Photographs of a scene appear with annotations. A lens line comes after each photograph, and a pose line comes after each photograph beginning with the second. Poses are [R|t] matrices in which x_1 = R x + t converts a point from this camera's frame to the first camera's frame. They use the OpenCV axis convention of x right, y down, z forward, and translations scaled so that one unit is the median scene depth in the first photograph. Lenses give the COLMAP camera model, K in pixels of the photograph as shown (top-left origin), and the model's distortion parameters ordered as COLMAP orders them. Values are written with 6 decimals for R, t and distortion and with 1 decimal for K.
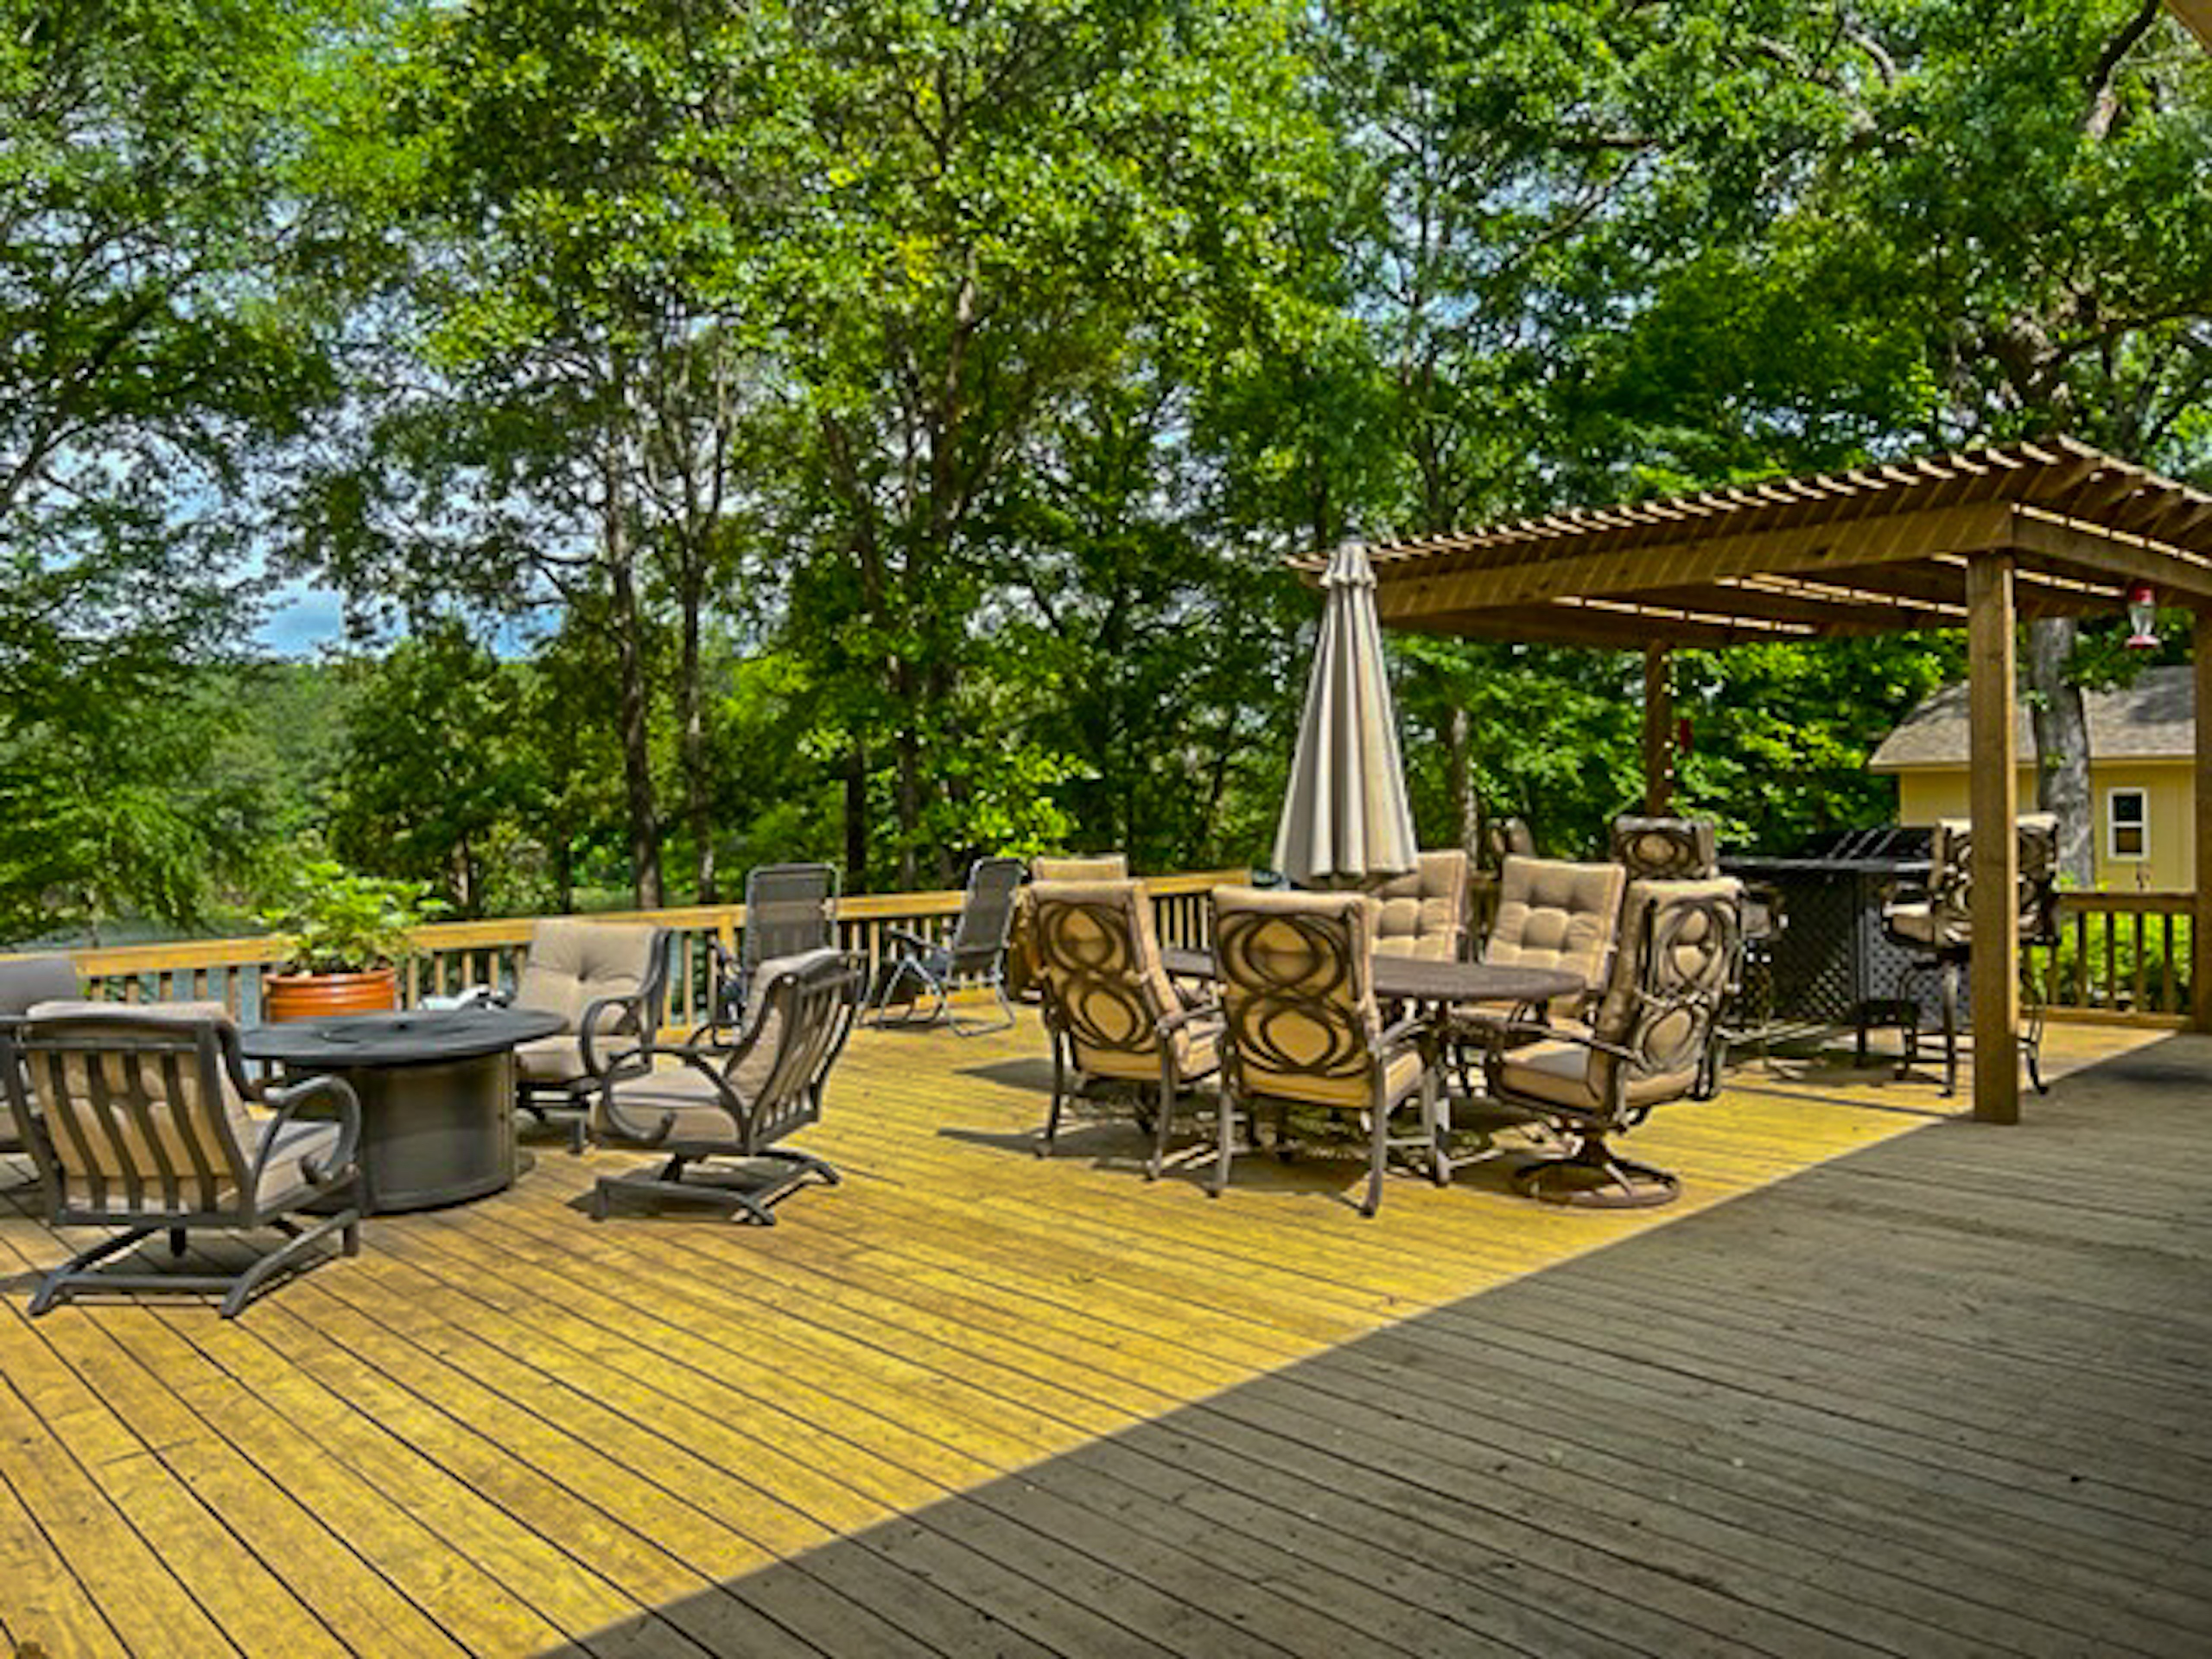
lens RADIAL K [[1649.6, 0, 1093.7], [0, 1649.6, 828.7], [0, 0, 1]] dist [0.068951, -0.082742]
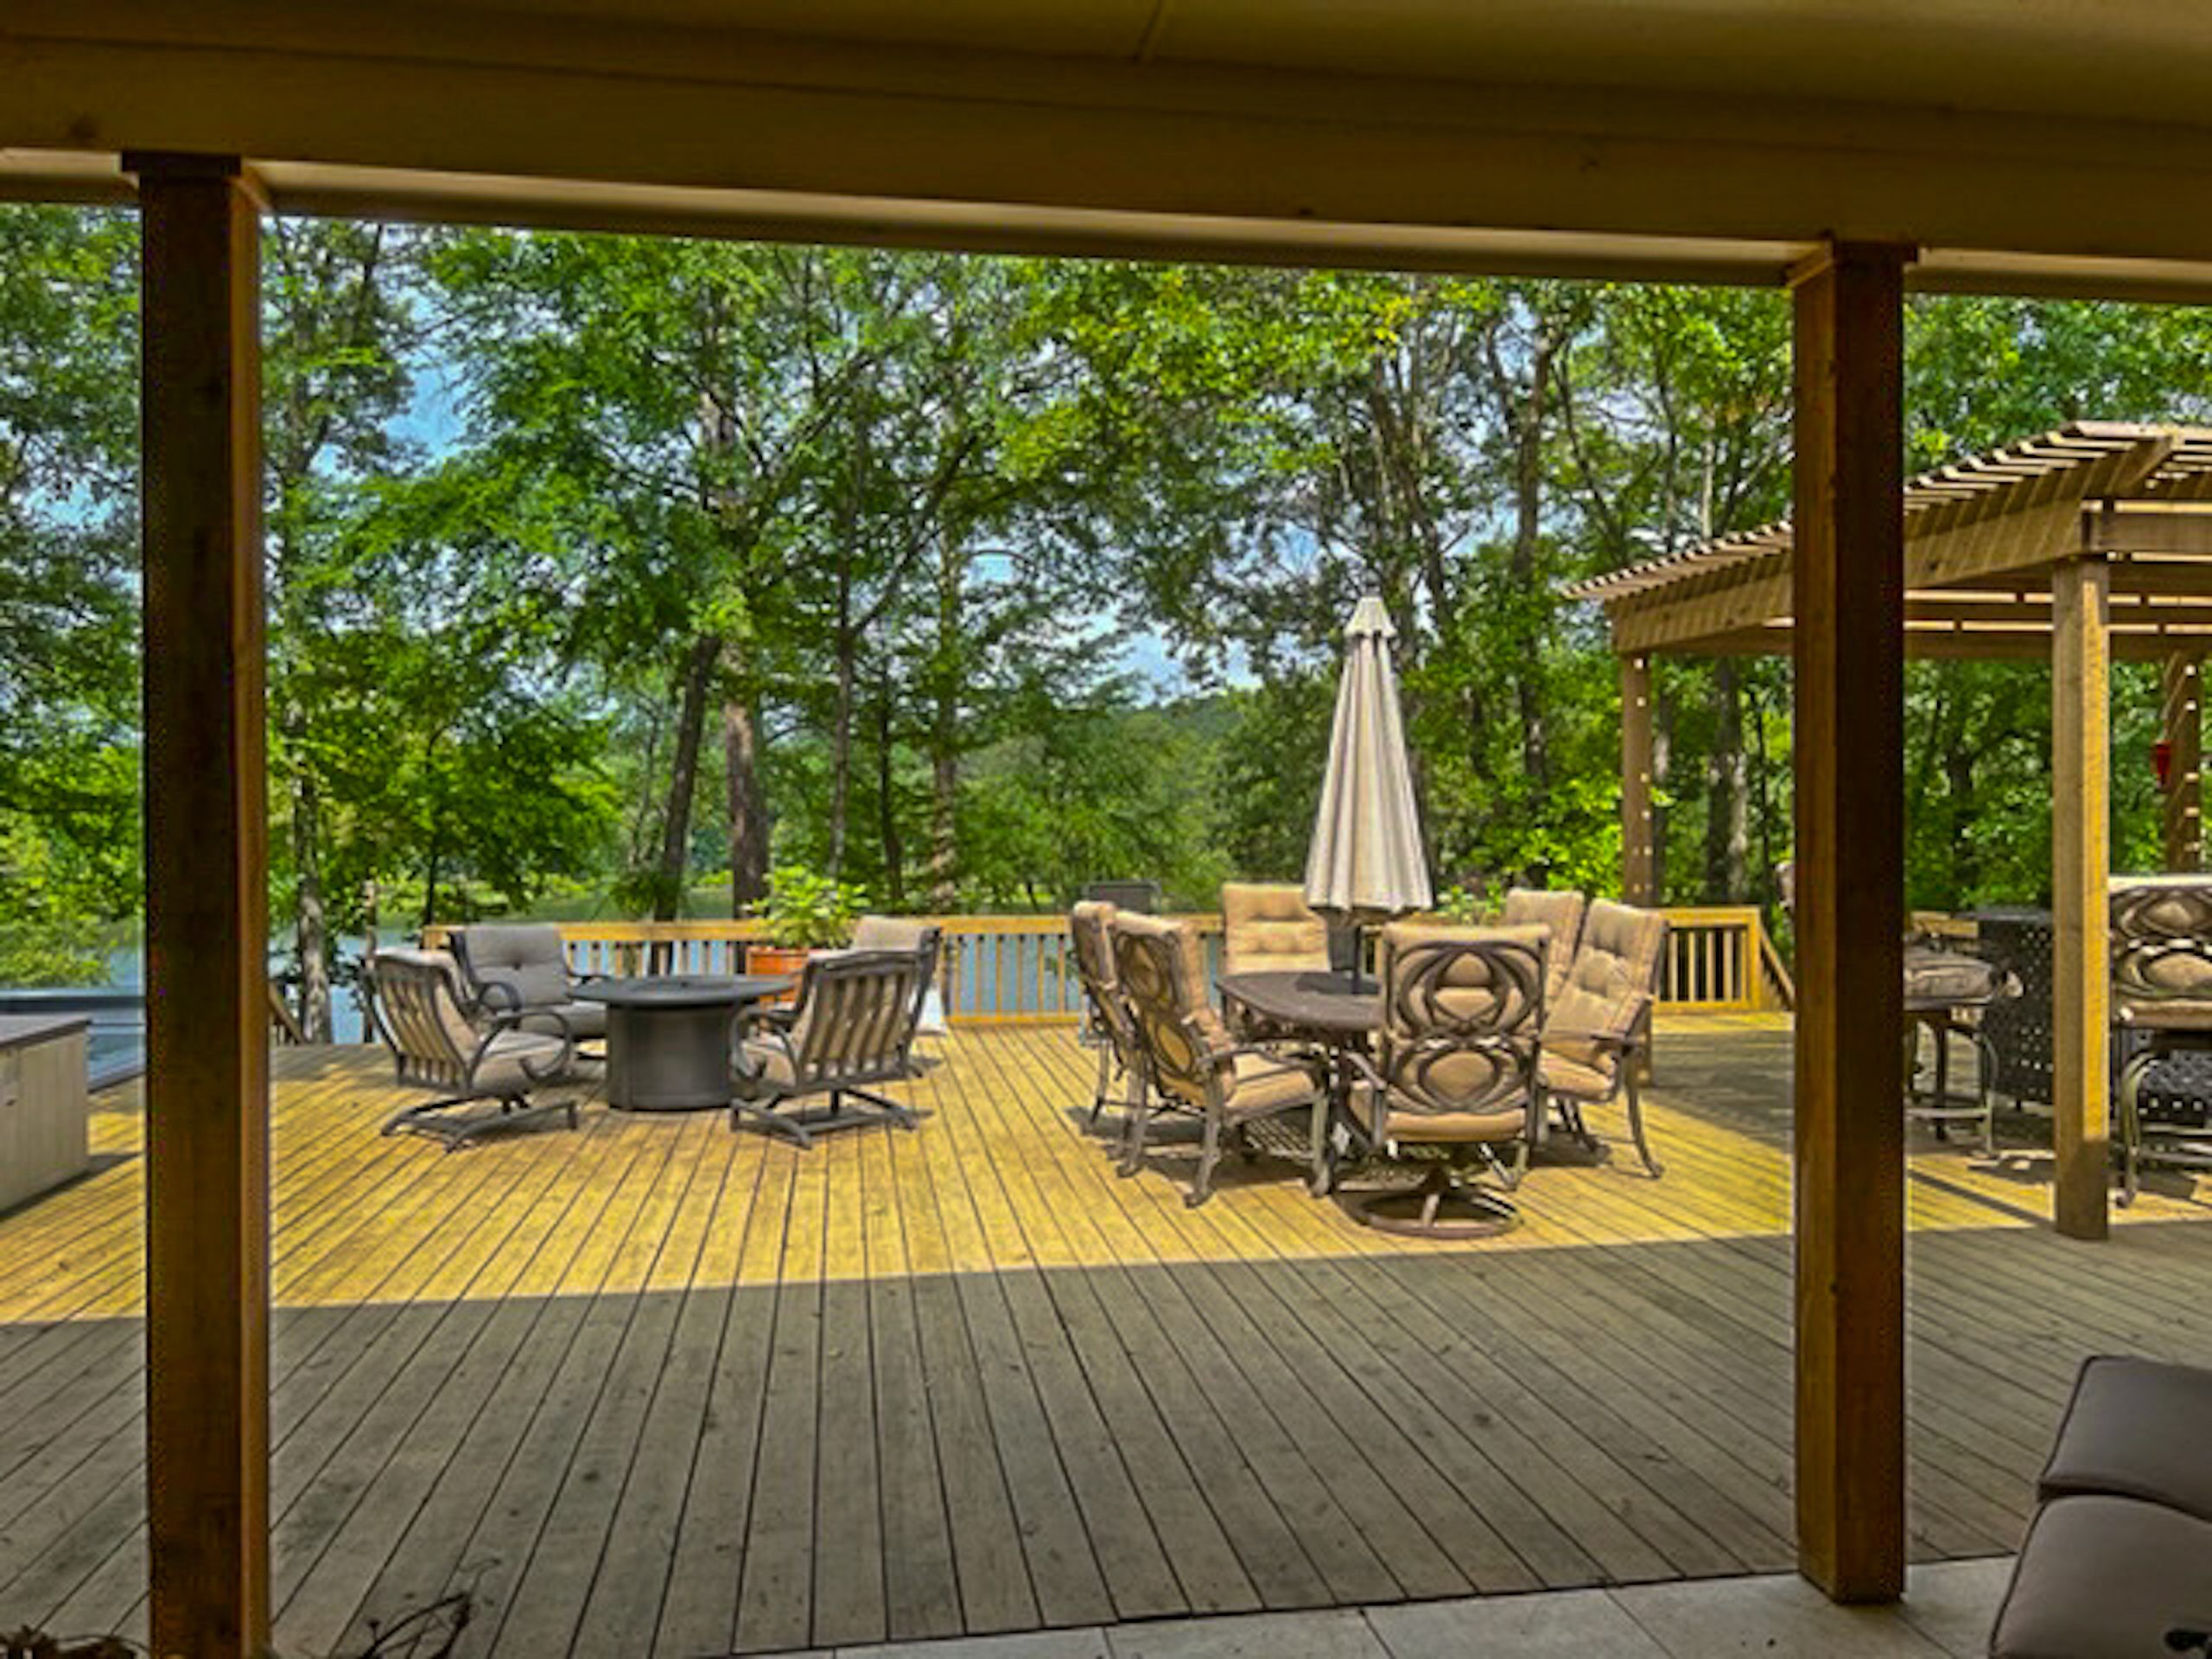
lens RADIAL K [[1649.6, 0, 1093.7], [0, 1649.6, 828.7], [0, 0, 1]] dist [0.068951, -0.082742]
pose [[0.828373, 0.016841, -0.559924, 0.774361], [-0.022628, 0.999738, -0.003408, -0.020208], [0.559720, 0.015493, 0.828537, 0.027058]]
